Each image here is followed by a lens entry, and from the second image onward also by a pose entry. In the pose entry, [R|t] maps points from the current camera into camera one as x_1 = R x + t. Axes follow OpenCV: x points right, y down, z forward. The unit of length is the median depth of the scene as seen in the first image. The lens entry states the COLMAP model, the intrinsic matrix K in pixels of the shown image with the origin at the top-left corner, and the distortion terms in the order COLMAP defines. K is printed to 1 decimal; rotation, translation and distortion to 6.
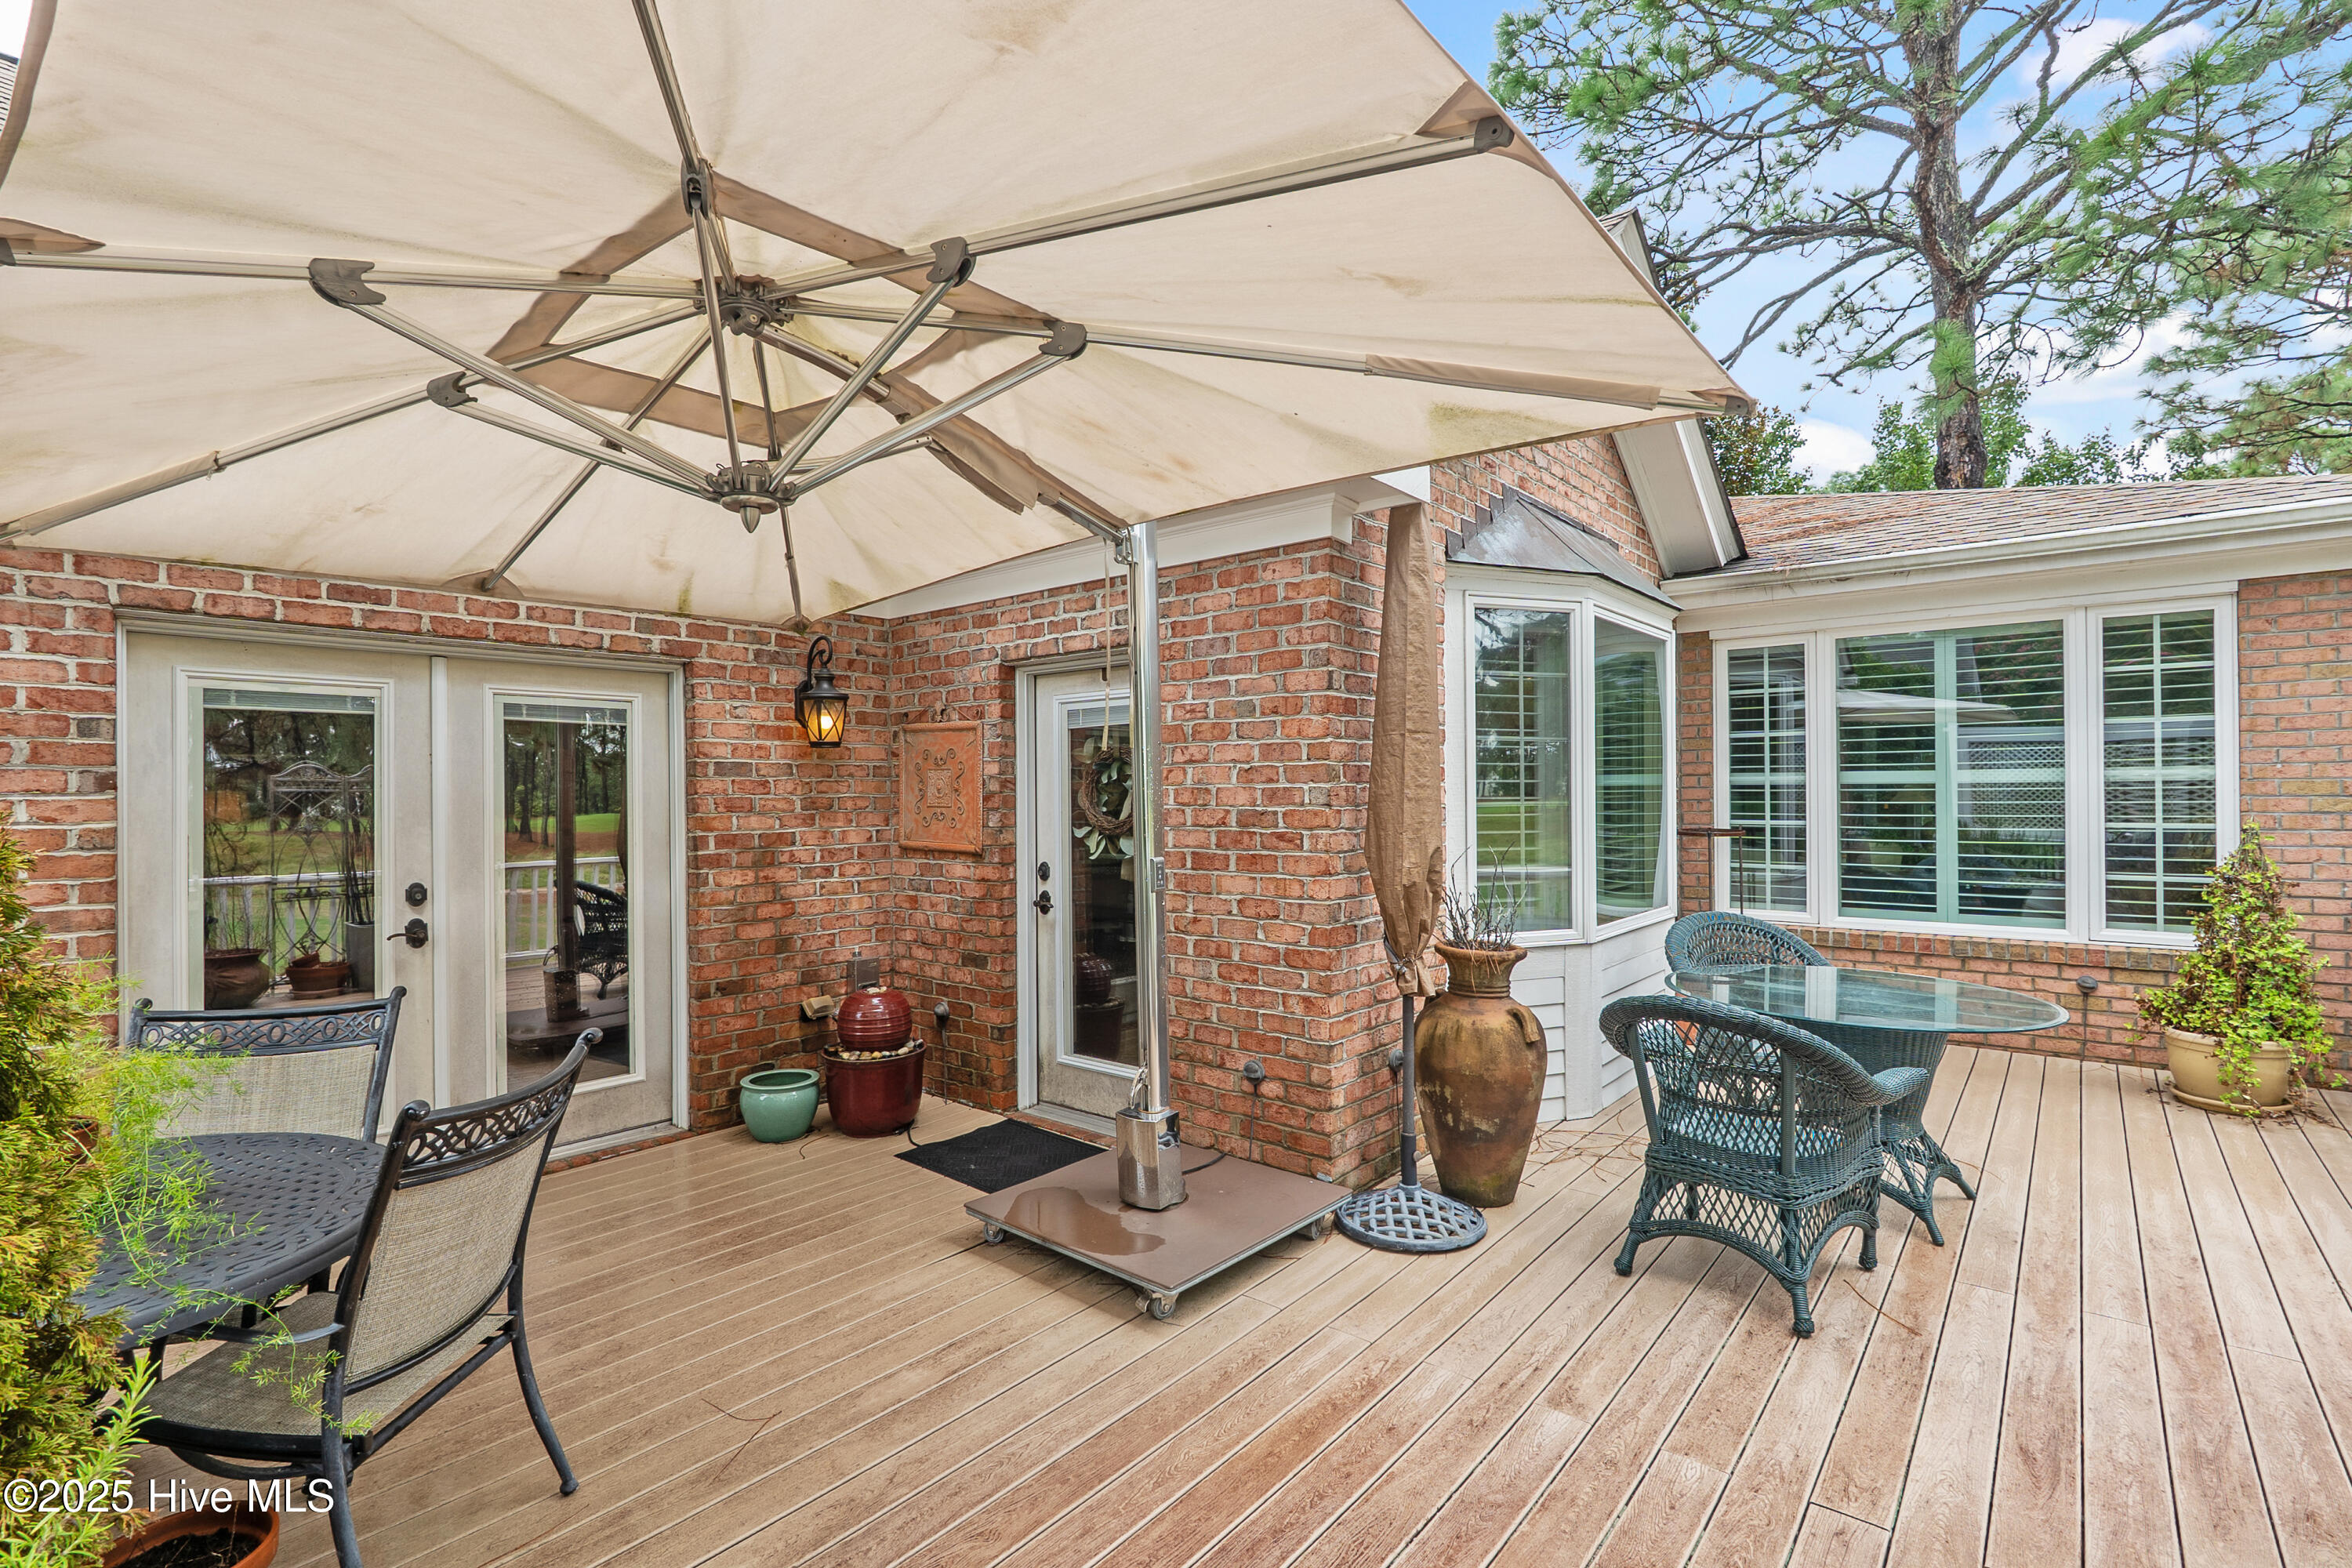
lens RADIAL K [[1075.7, 0, 1180.8], [0, 1075.7, 785.7], [0, 0, 1]] dist [-0.006294, -0.000213]
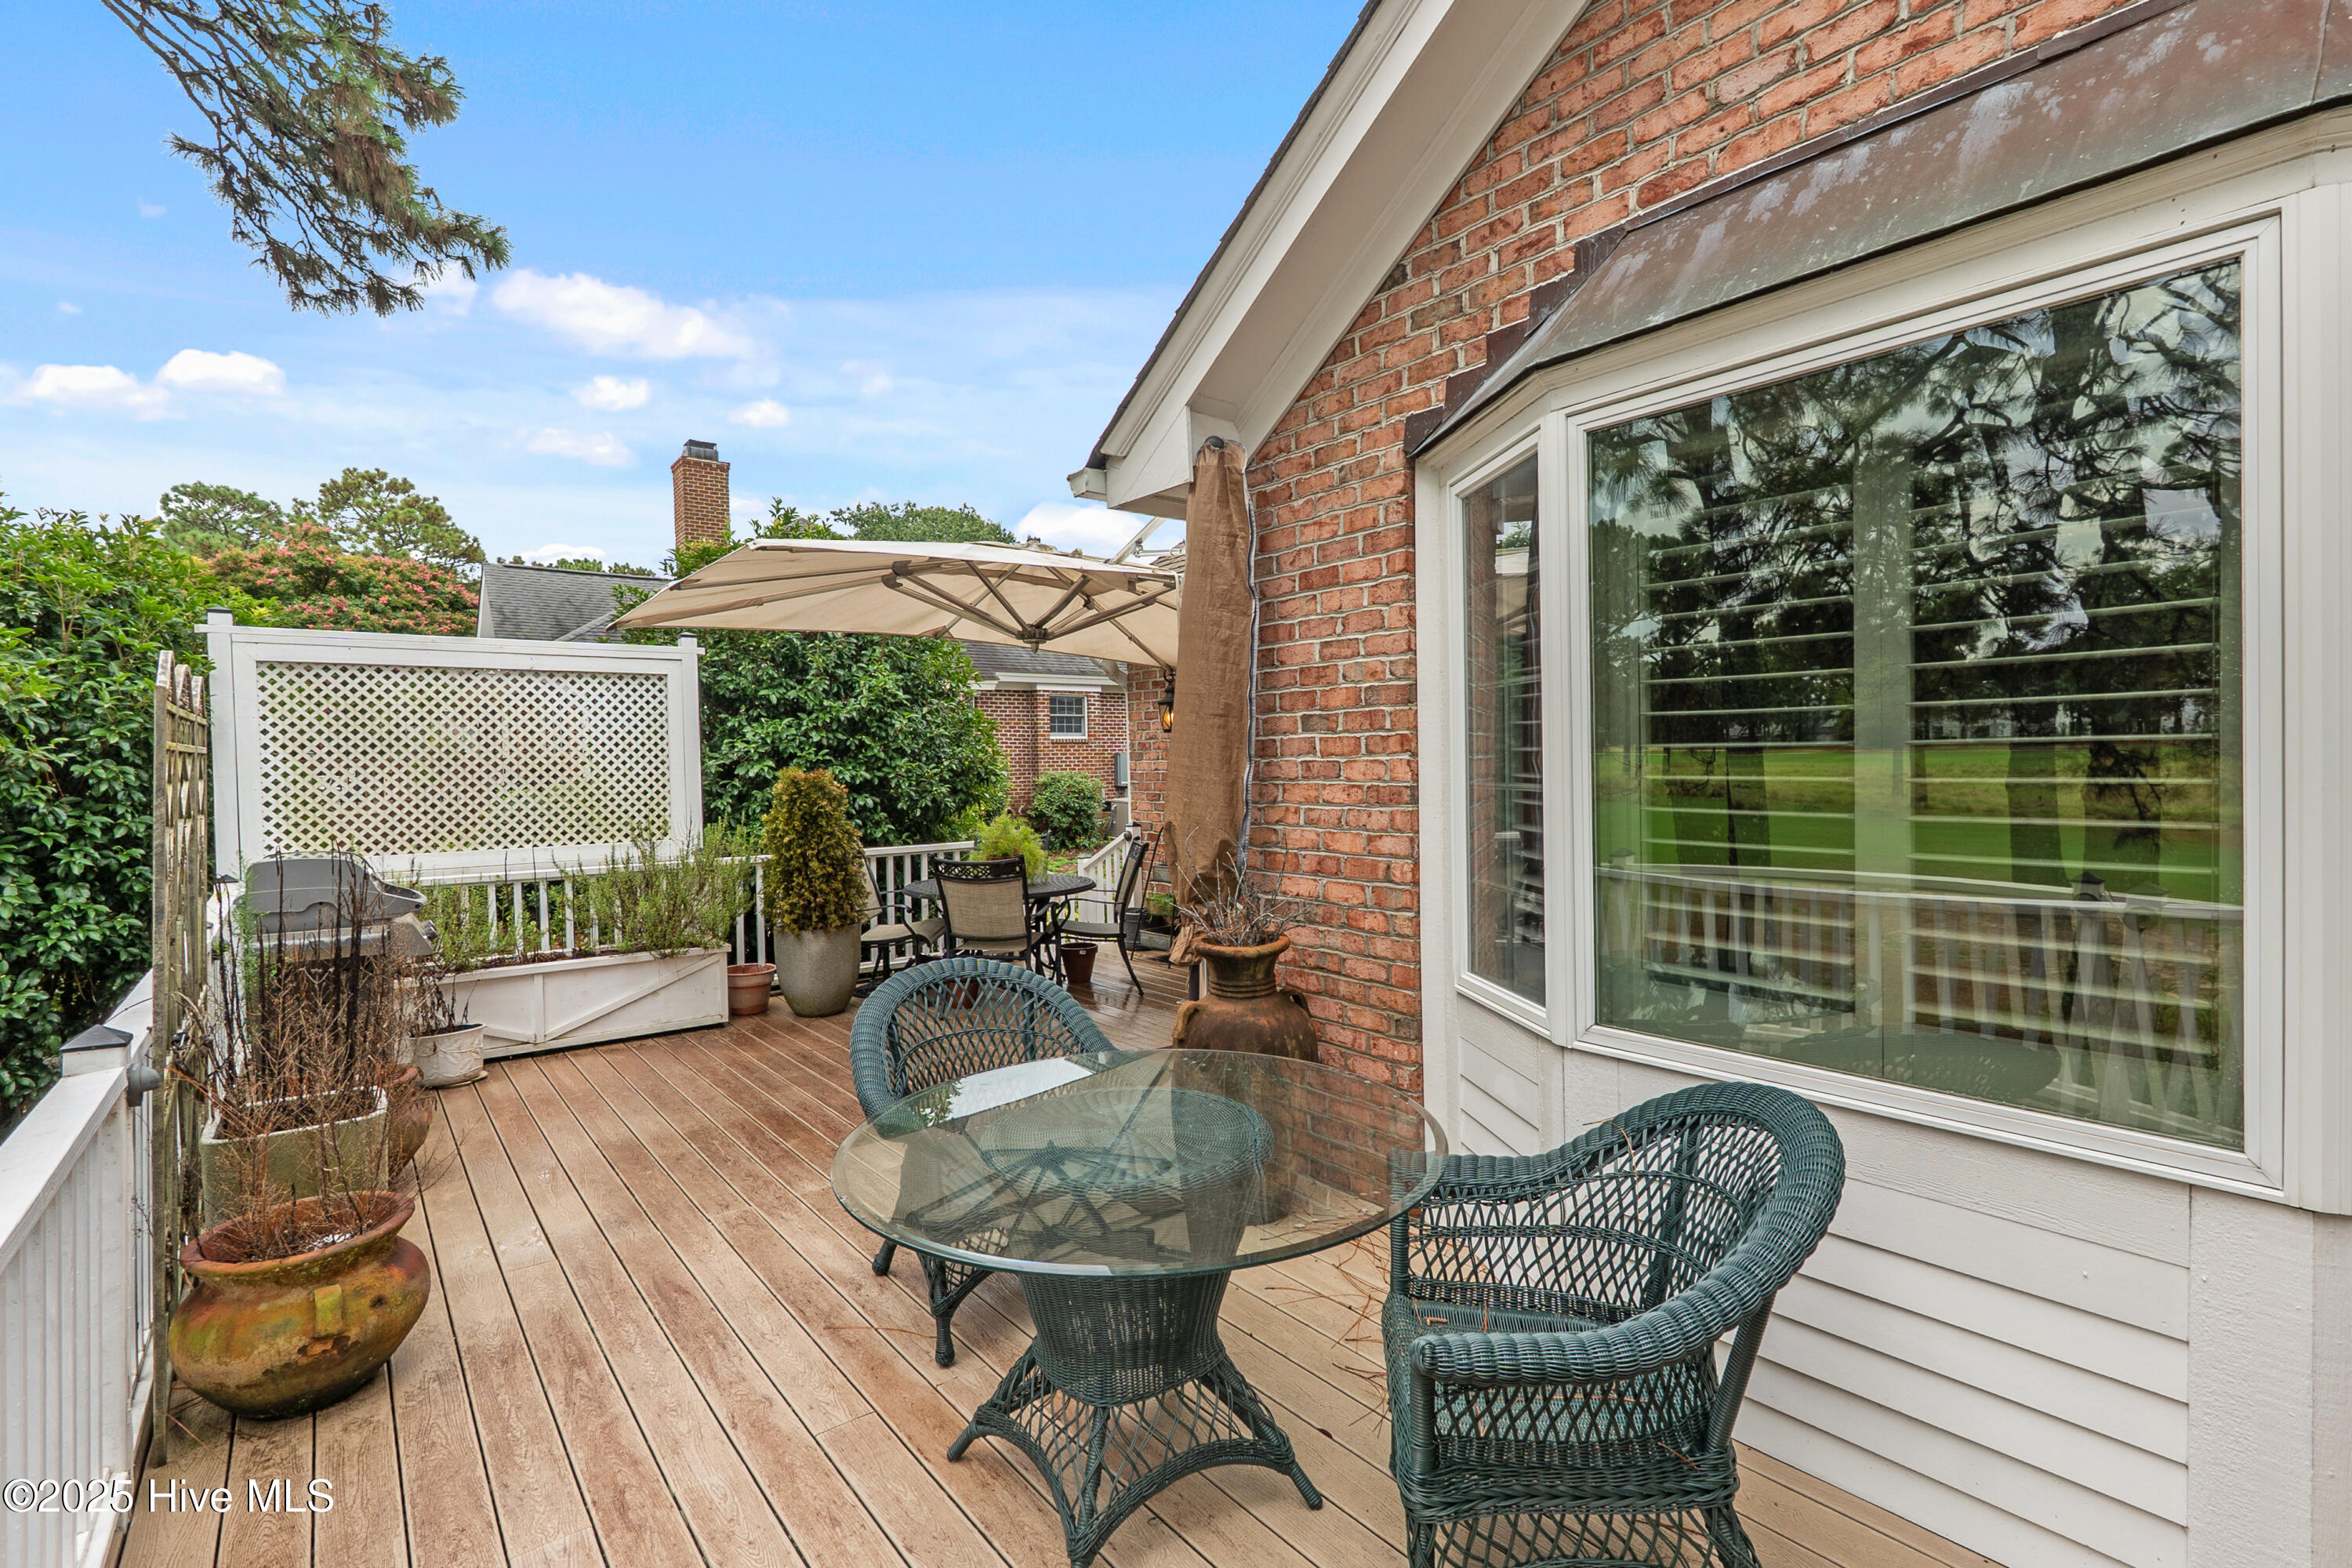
lens RADIAL K [[1075.7, 0, 1180.8], [0, 1075.7, 785.7], [0, 0, 1]] dist [-0.006294, -0.000213]
pose [[-0.199169, 0.038994, -0.979189, 1.113346], [0.022410, 0.999128, 0.035230, -0.013893], [0.979709, -0.014927, -0.199869, 1.077427]]
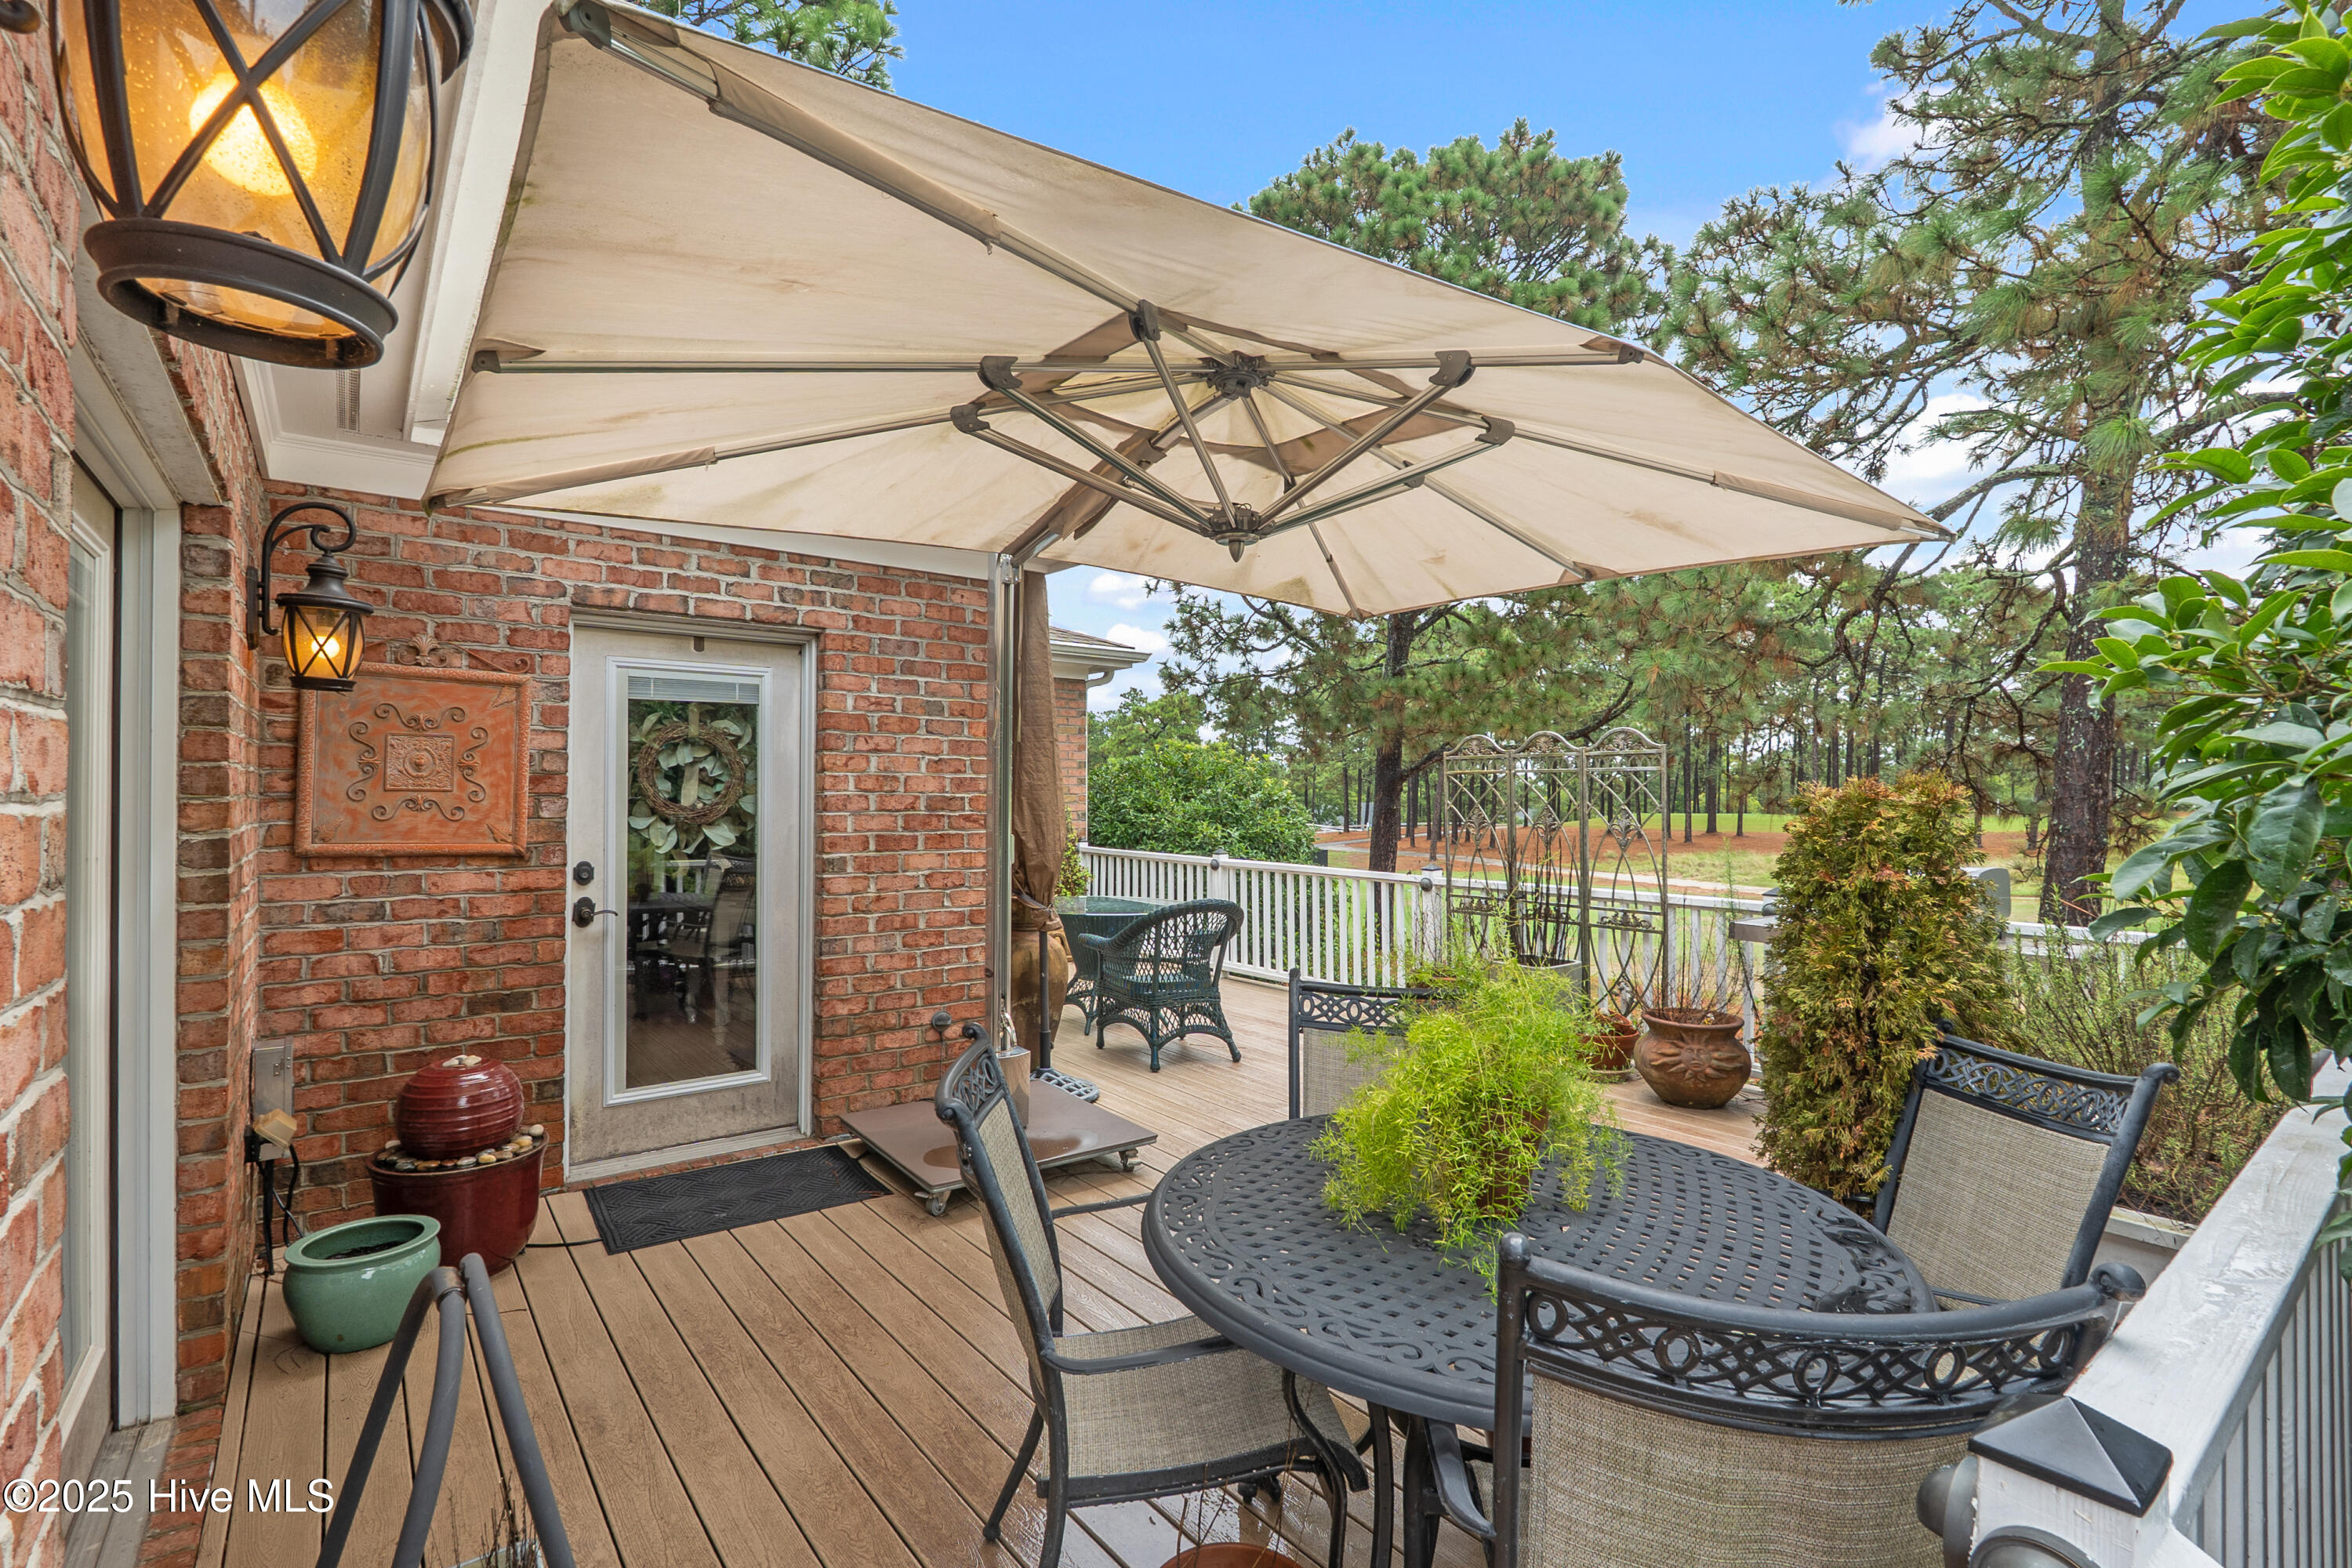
lens RADIAL K [[1075.7, 0, 1180.8], [0, 1075.7, 785.7], [0, 0, 1]] dist [-0.006294, -0.000213]
pose [[0.205434, 0.019653, 0.978474, -0.986271], [-0.014082, 0.999754, -0.017124, 0.026849], [-0.978570, -0.010261, 0.205661, 0.490581]]
